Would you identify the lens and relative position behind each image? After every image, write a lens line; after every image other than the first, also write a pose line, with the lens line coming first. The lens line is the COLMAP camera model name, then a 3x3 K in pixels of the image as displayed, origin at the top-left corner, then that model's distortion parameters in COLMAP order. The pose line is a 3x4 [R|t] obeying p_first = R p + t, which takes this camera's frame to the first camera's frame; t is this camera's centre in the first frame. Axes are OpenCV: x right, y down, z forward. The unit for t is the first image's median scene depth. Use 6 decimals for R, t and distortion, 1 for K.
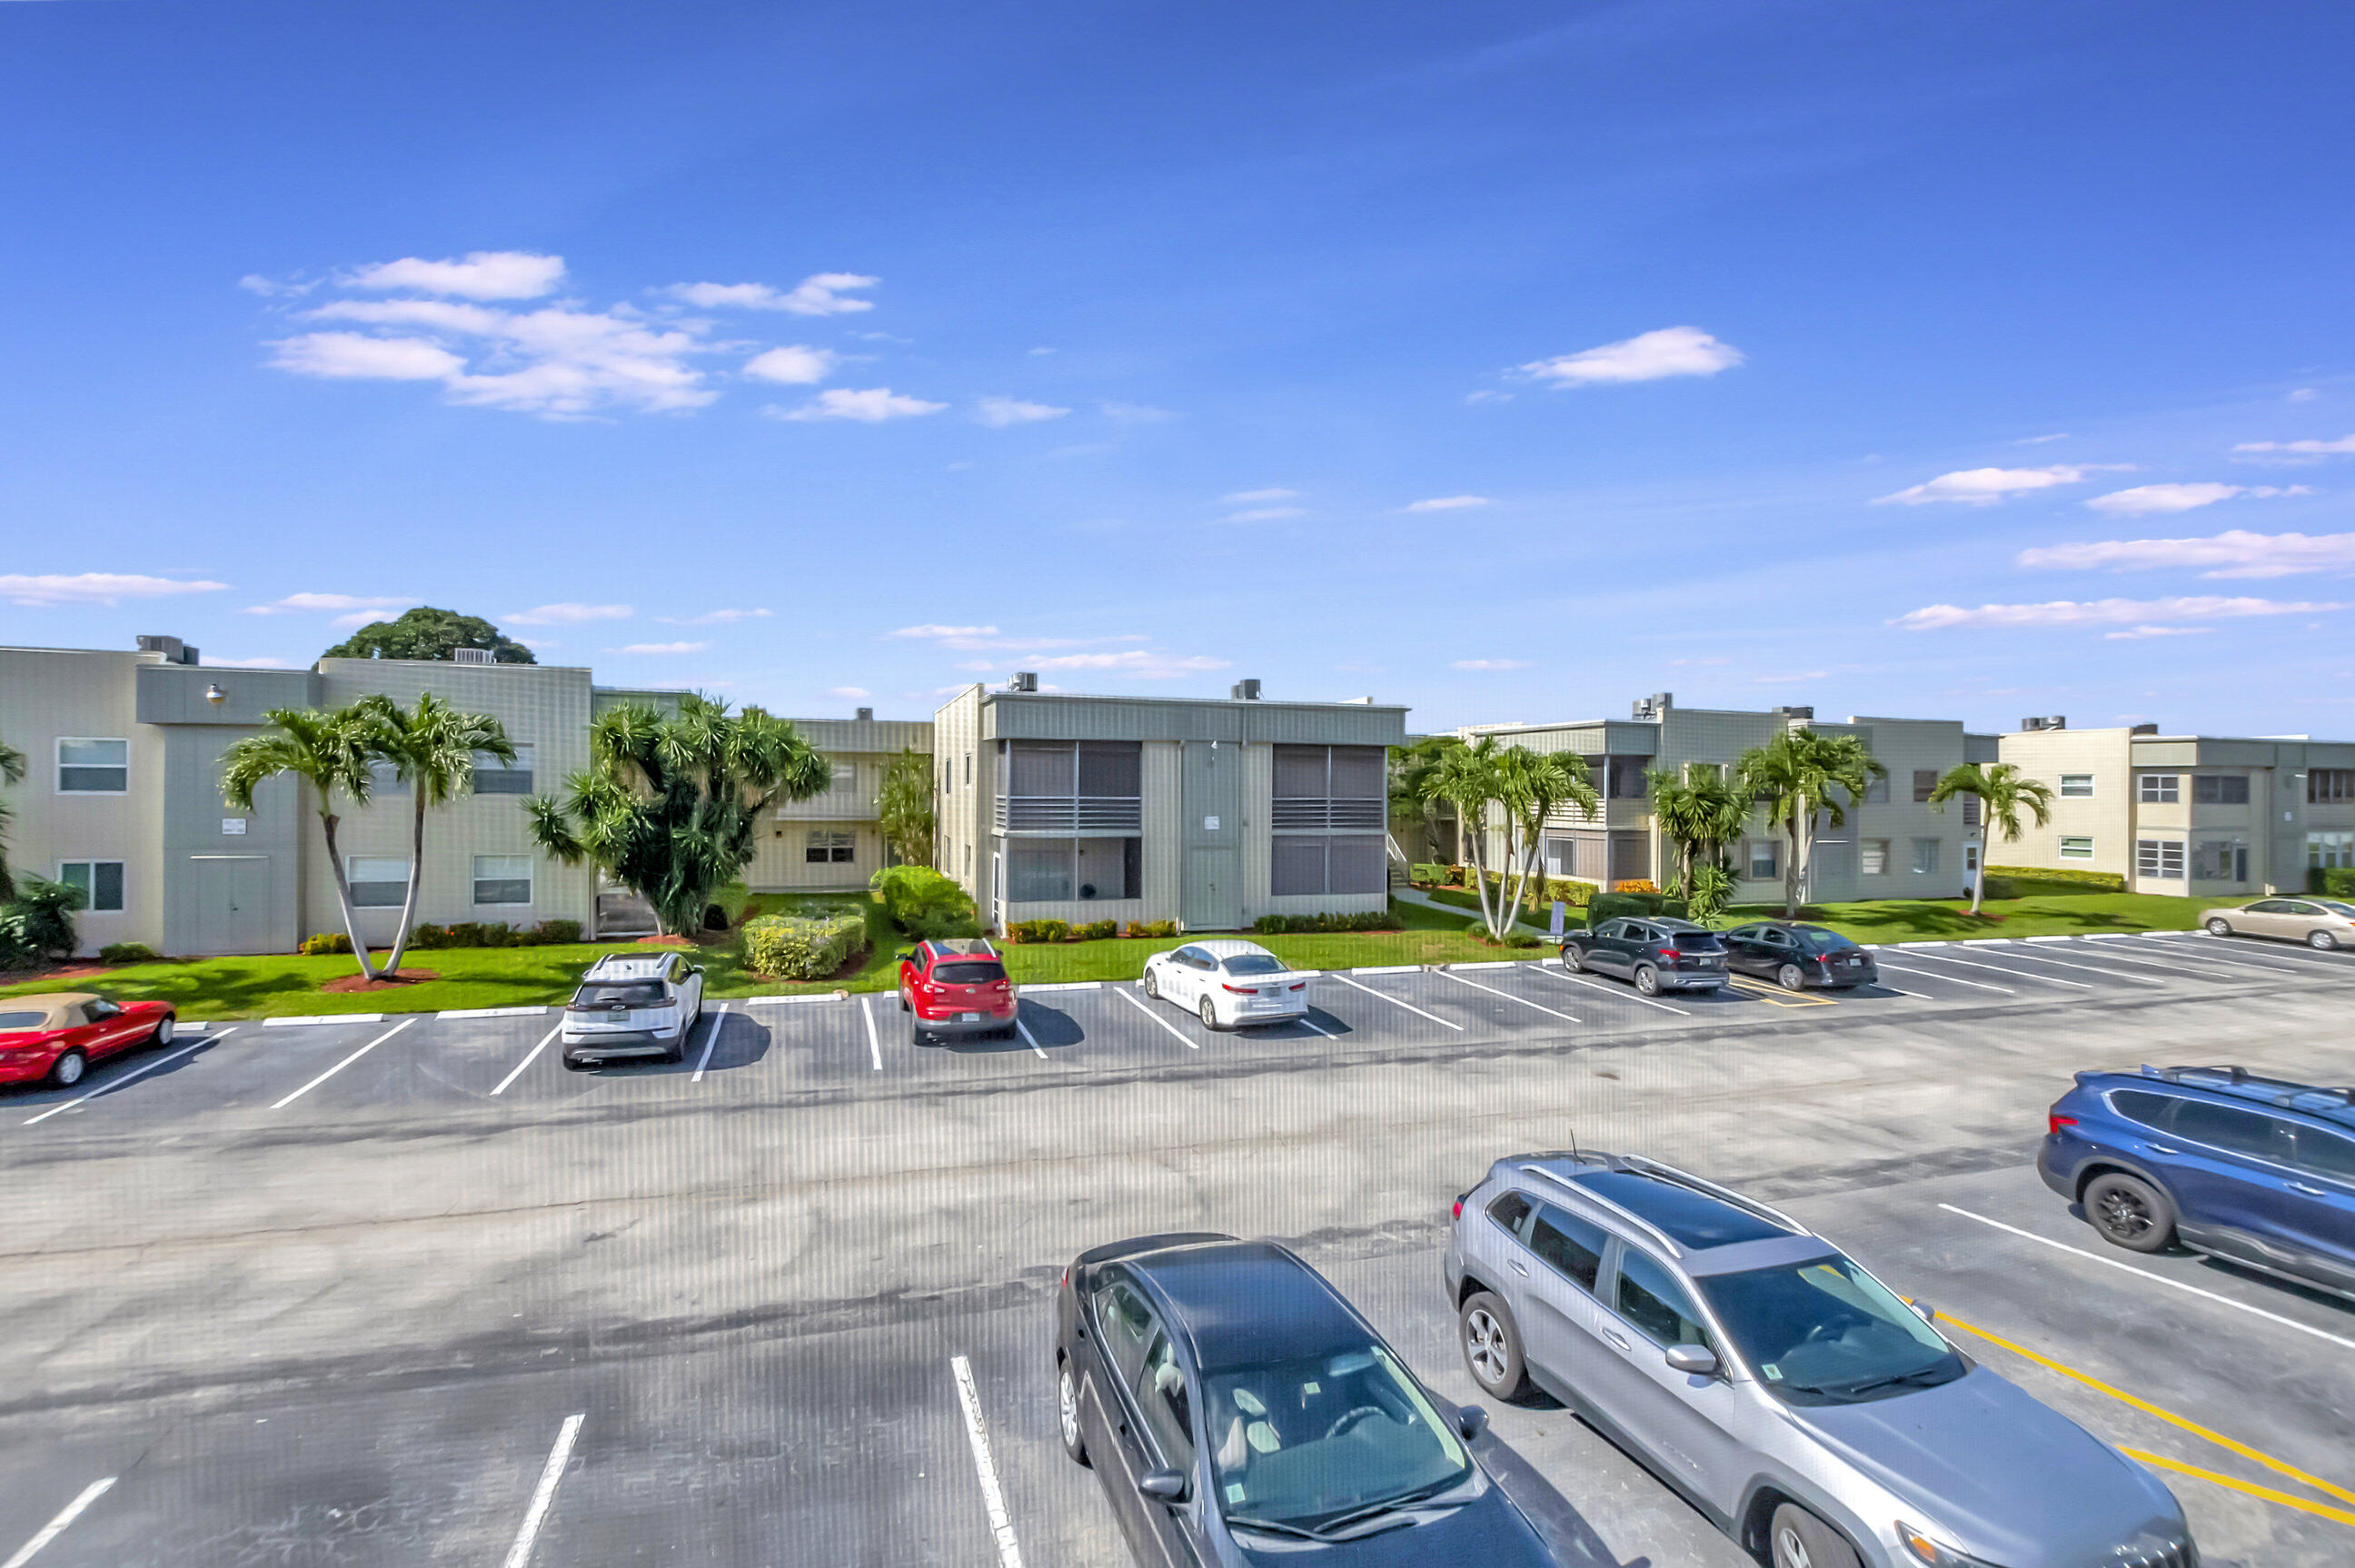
lens RADIAL K [[1059.4, 0, 1165.6], [0, 1059.4, 788.5], [0, 0, 1]] dist [-0.009896, 0.001236]
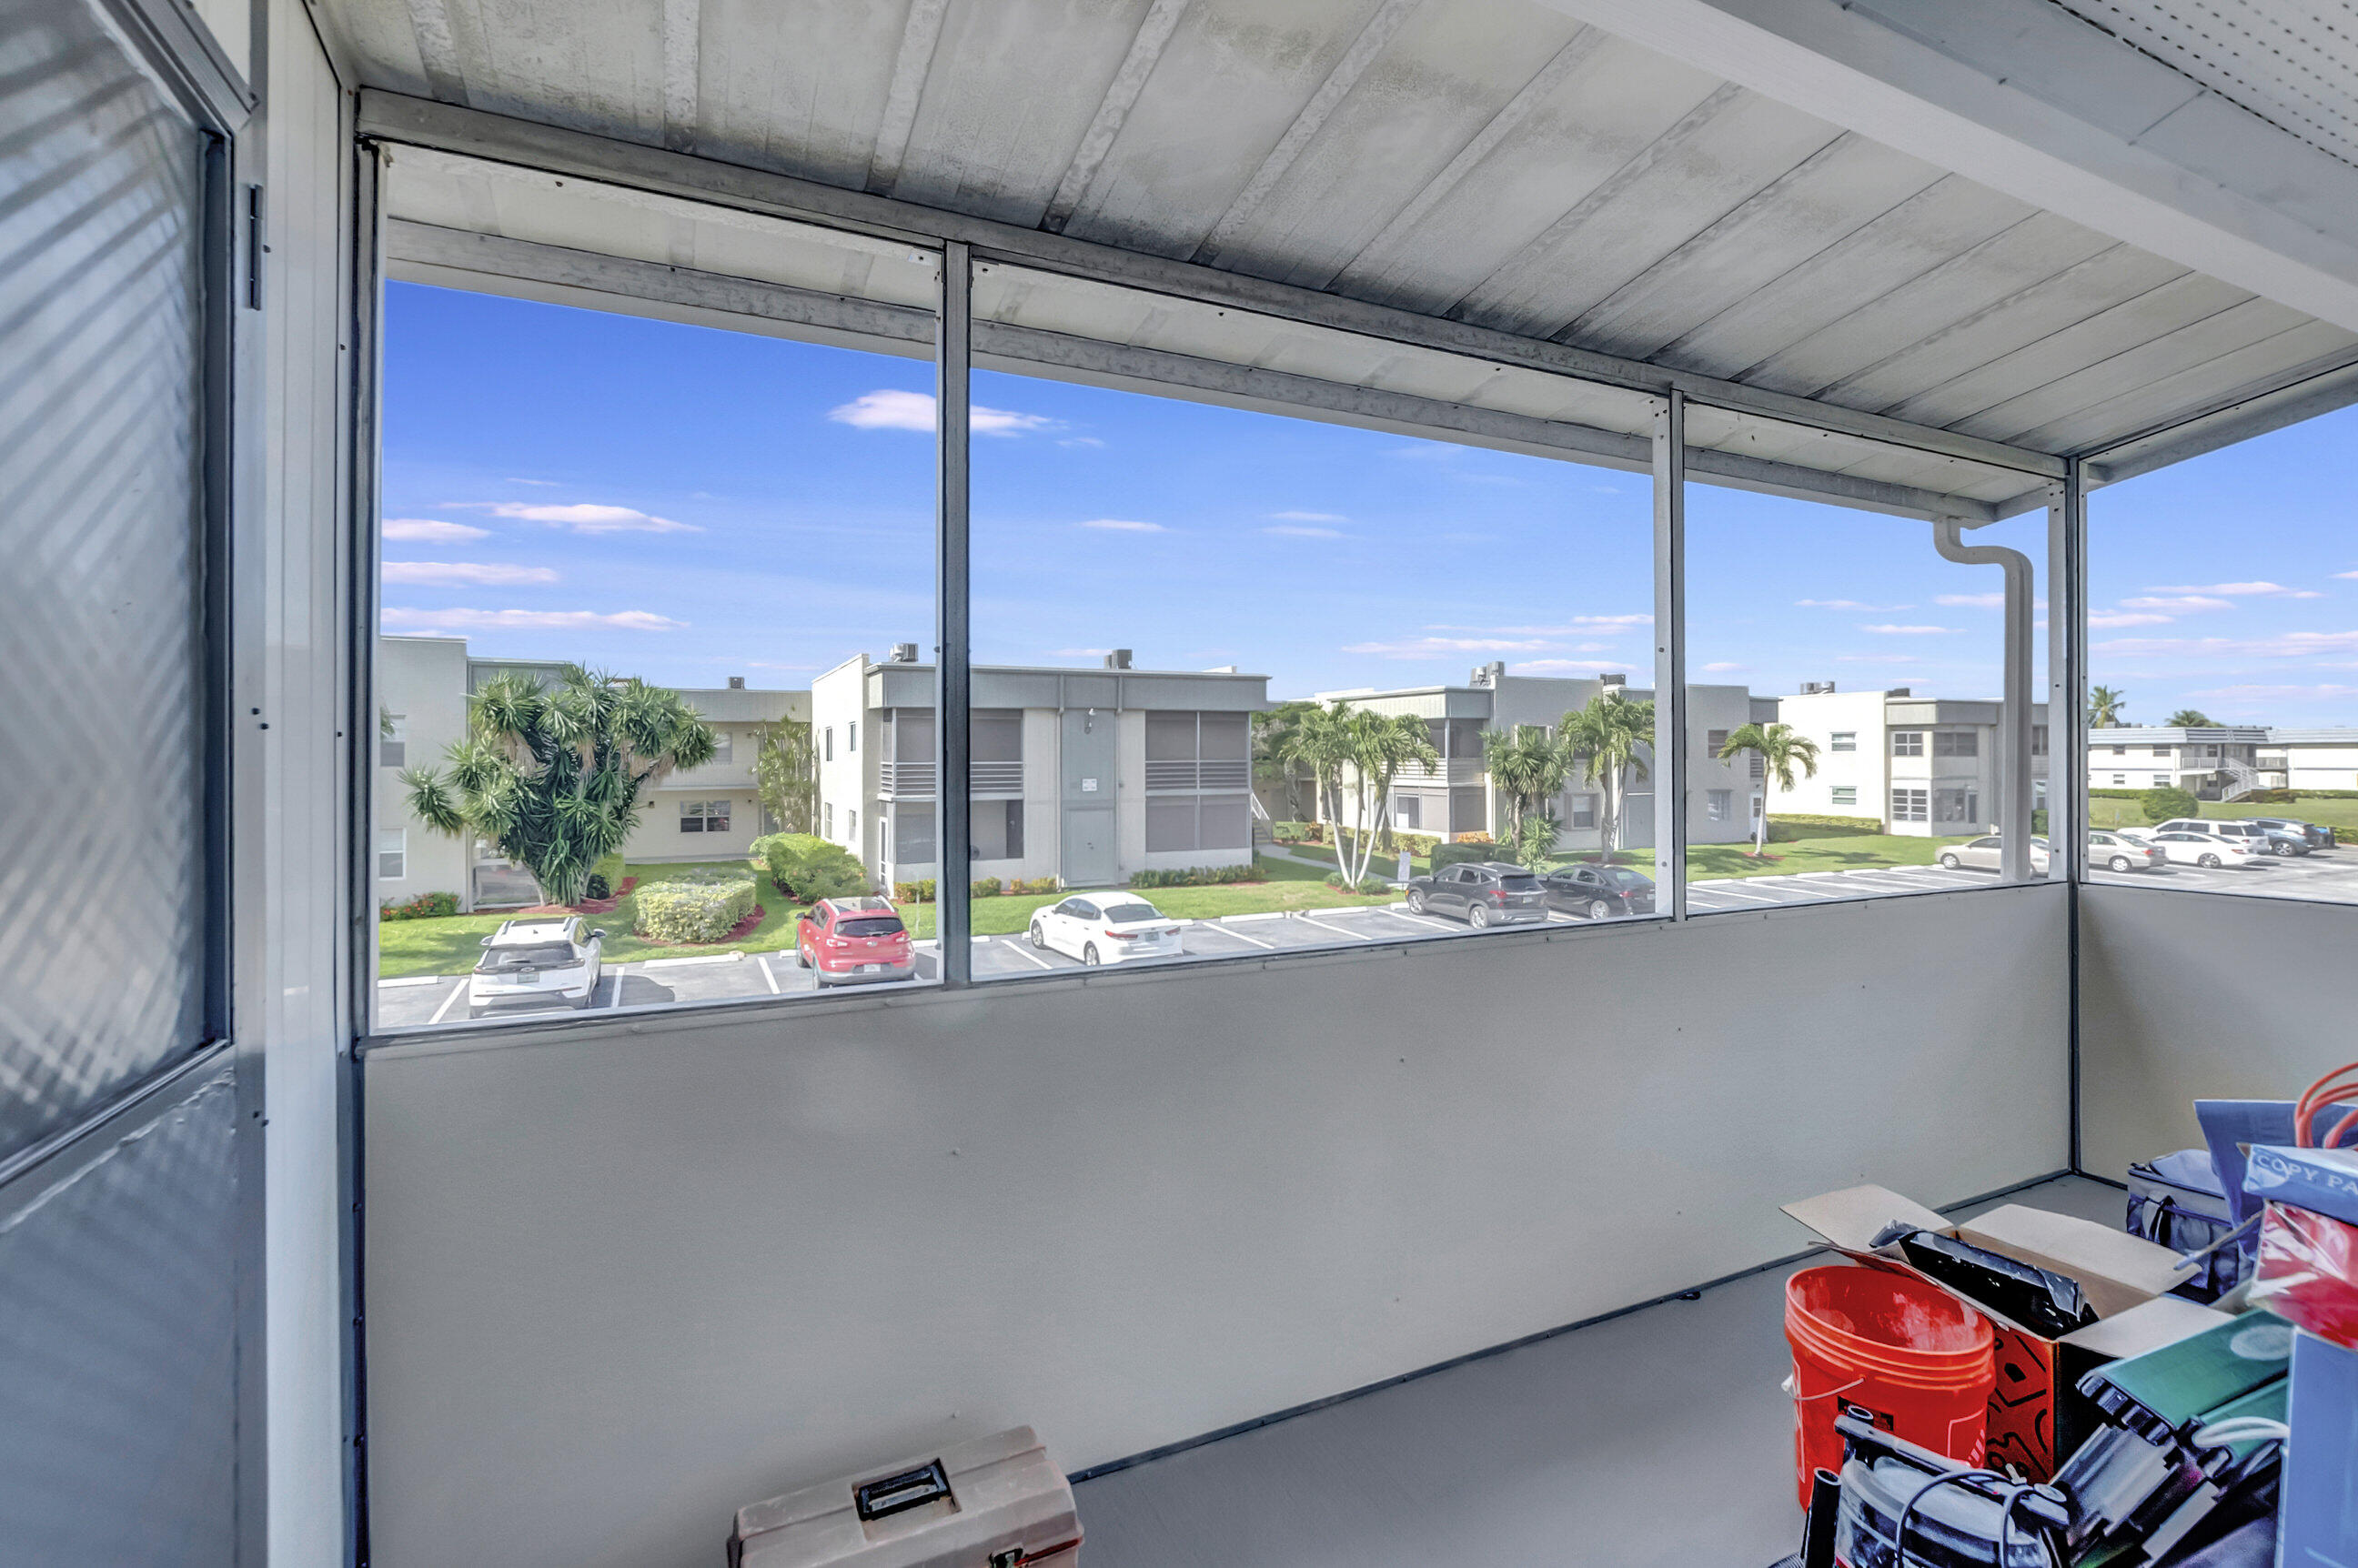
lens RADIAL K [[1060.6, 0, 1170.6], [0, 1060.6, 759.2], [0, 0, 1]] dist [-0.009896, 0.001236]
pose [[0.991378, -0.012532, 0.130429, -0.014086], [0.011901, 0.999913, 0.005609, 0.001243], [-0.130488, -0.004009, 0.991442, -0.066580]]
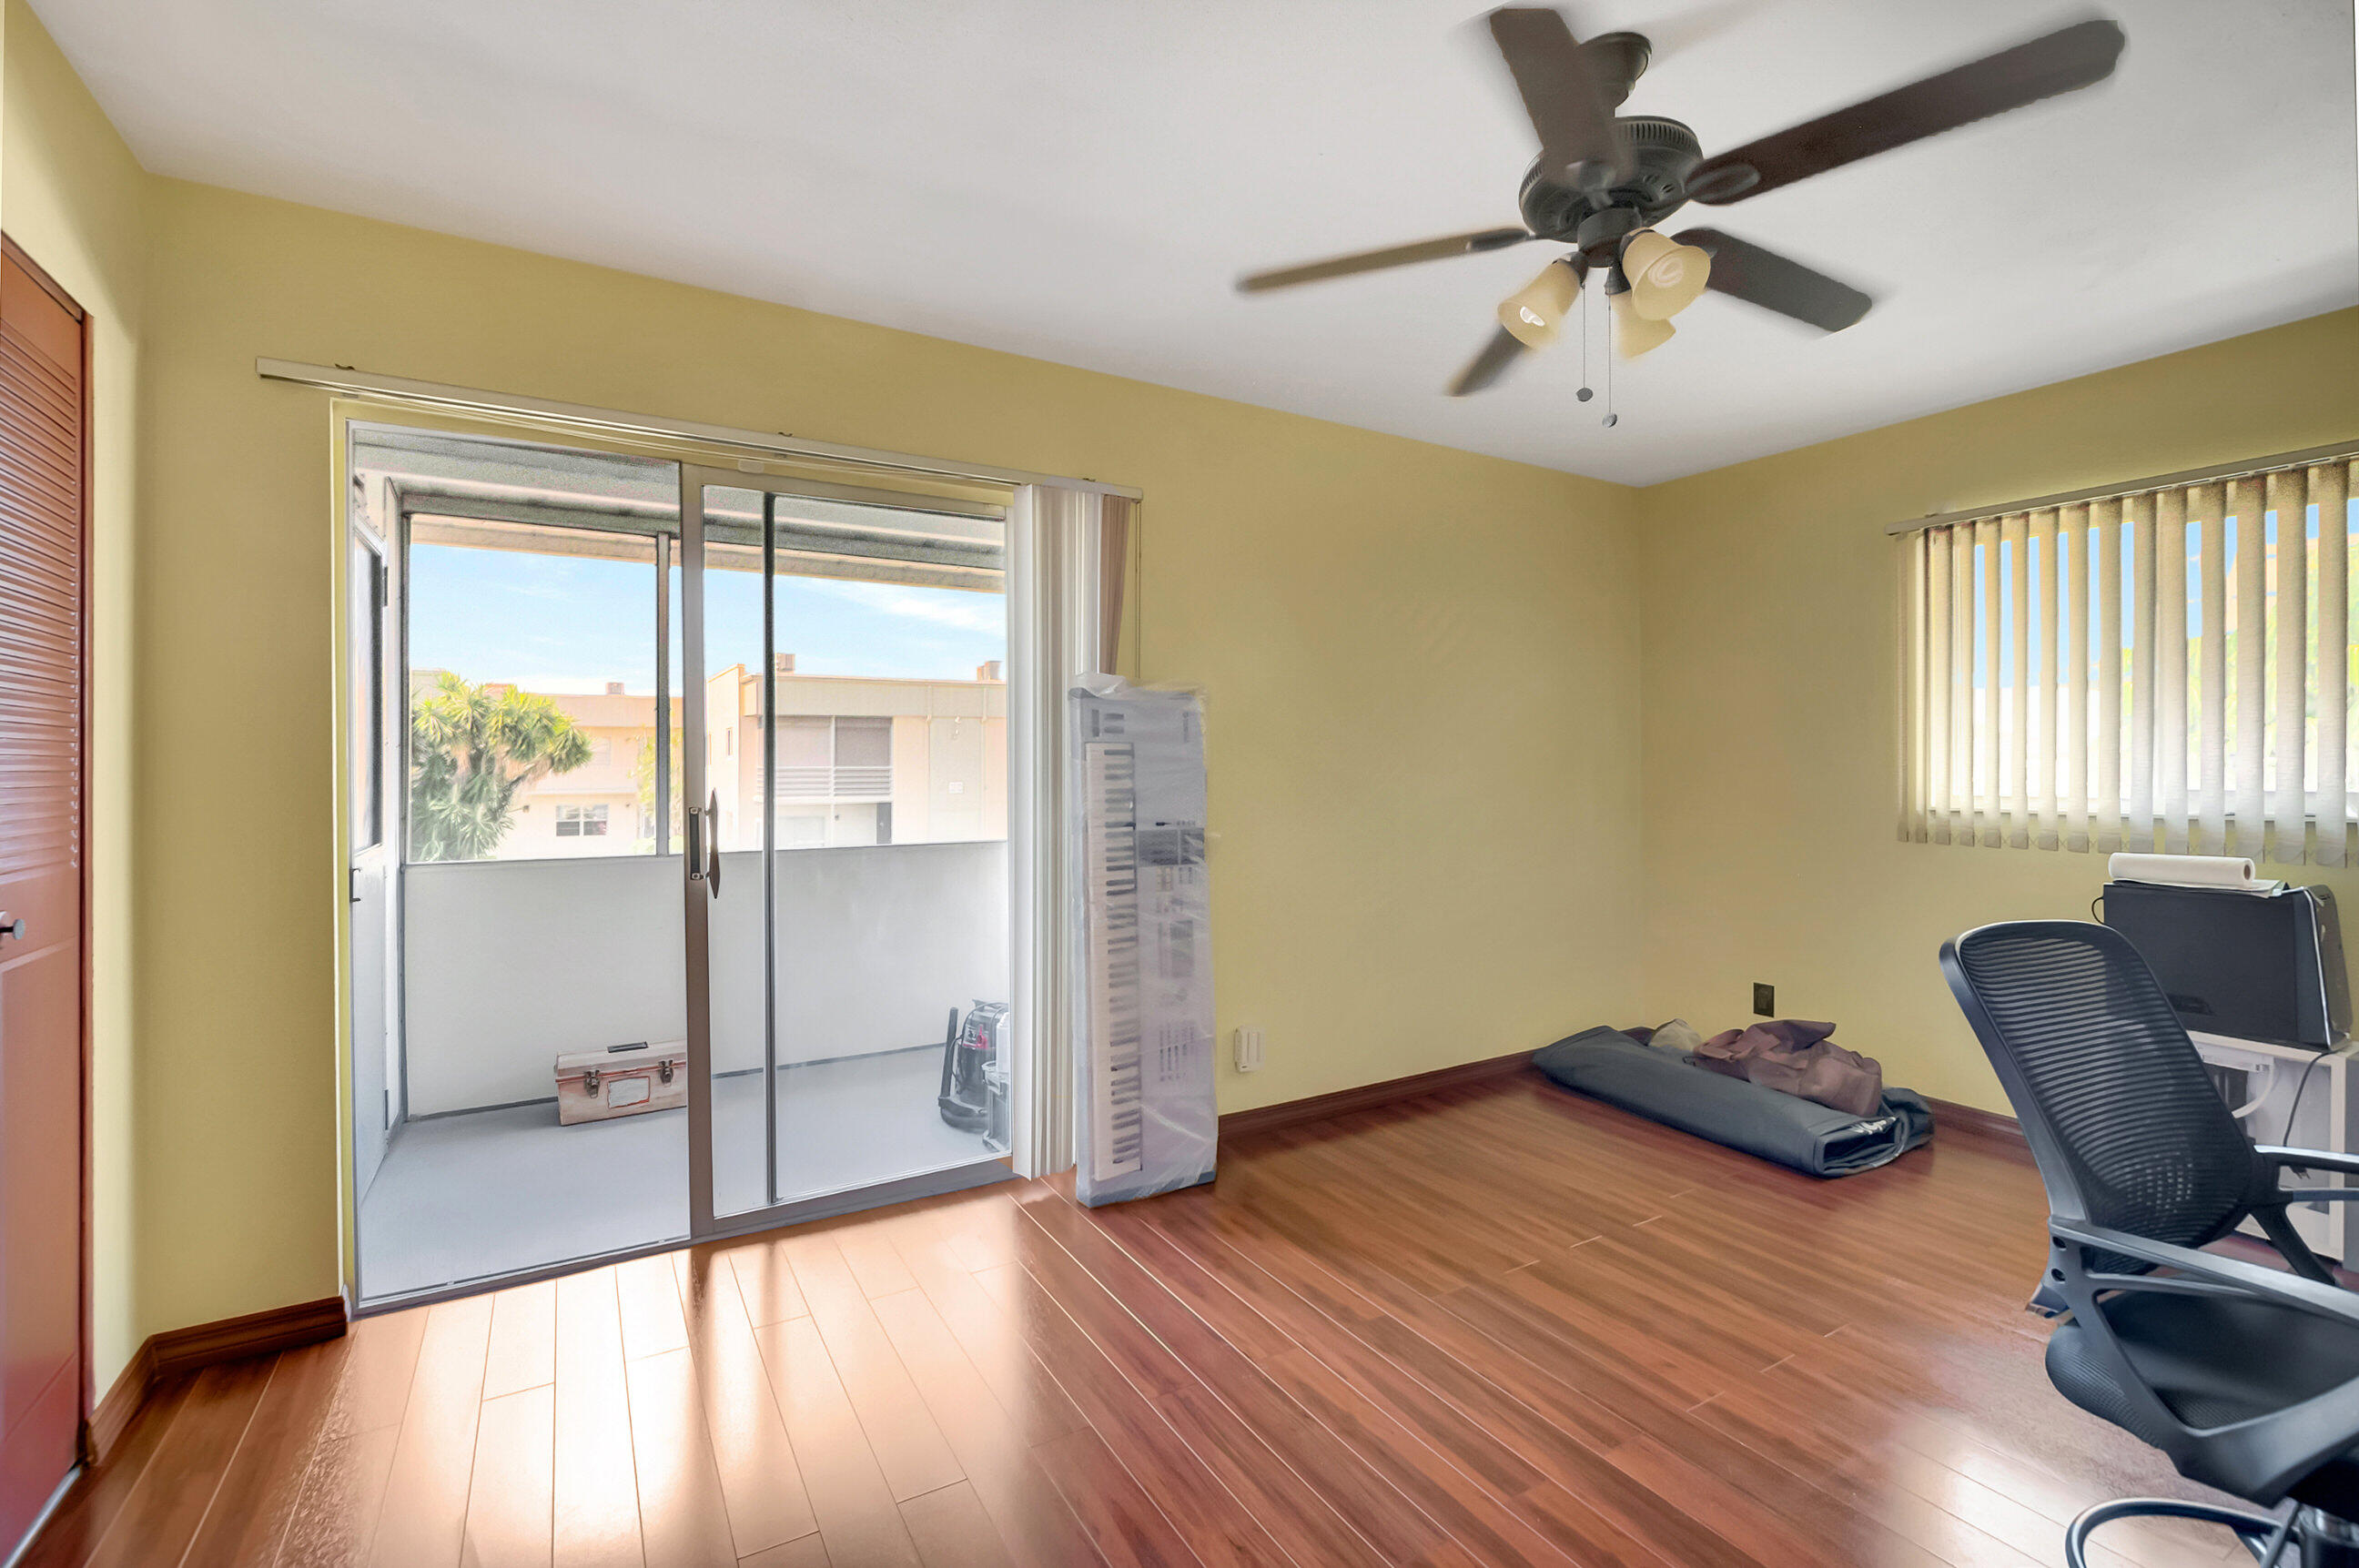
lens RADIAL K [[1061.2, 0, 1176.7], [0, 1061.2, 767.3], [0, 0, 1]] dist [-0.009896, 0.001236]
pose [[0.974600, -0.011014, 0.223680, 0.018418], [0.009352, 0.999920, 0.008492, 0.002173], [-0.223756, -0.006185, 0.974626, -0.161519]]
